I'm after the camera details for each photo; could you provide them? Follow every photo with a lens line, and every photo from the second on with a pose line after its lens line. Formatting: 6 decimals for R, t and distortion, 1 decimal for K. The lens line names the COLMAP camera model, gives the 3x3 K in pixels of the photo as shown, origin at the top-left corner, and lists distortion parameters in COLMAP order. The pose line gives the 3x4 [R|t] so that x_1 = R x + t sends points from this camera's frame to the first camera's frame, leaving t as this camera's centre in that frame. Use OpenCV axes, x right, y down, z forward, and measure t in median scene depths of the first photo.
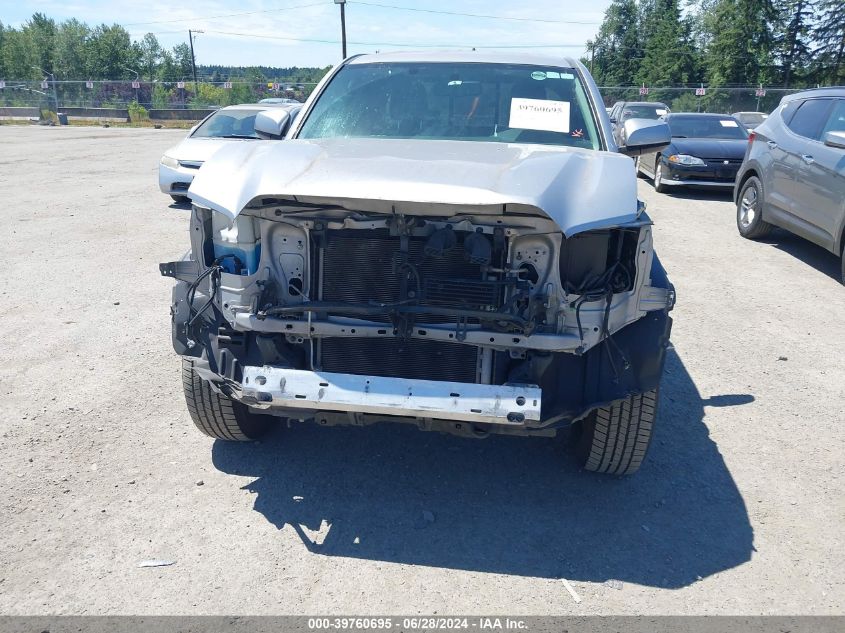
lens RADIAL K [[680.1, 0, 422.5], [0, 680.1, 316.5], [0, 0, 1]] dist [0.079578, -0.089380]
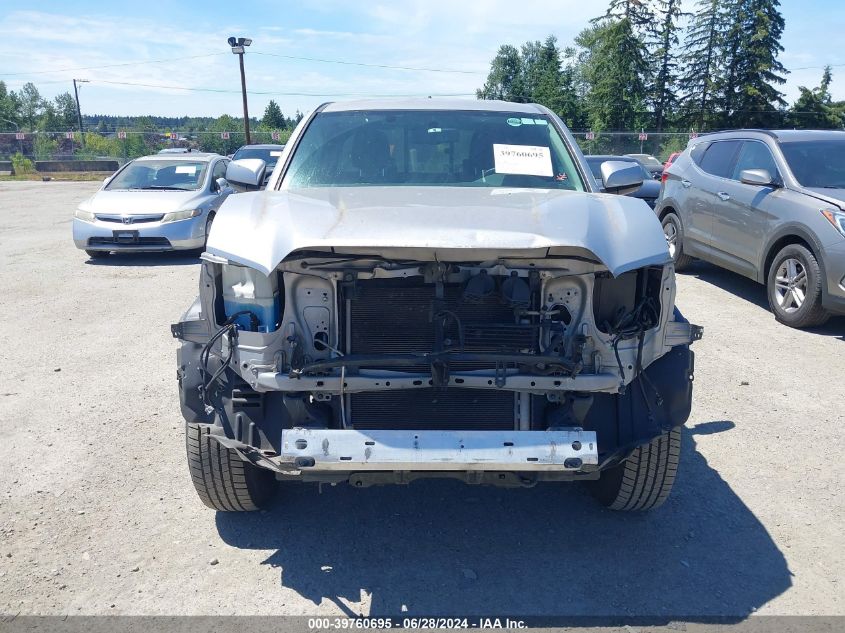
lens RADIAL K [[680.1, 0, 422.5], [0, 680.1, 316.5], [0, 0, 1]] dist [0.079578, -0.089380]
pose [[0.988648, -0.050999, 0.141331, -0.176297], [0.059765, 0.996497, -0.058492, -0.013845], [-0.137853, 0.066275, 0.988233, 0.039604]]
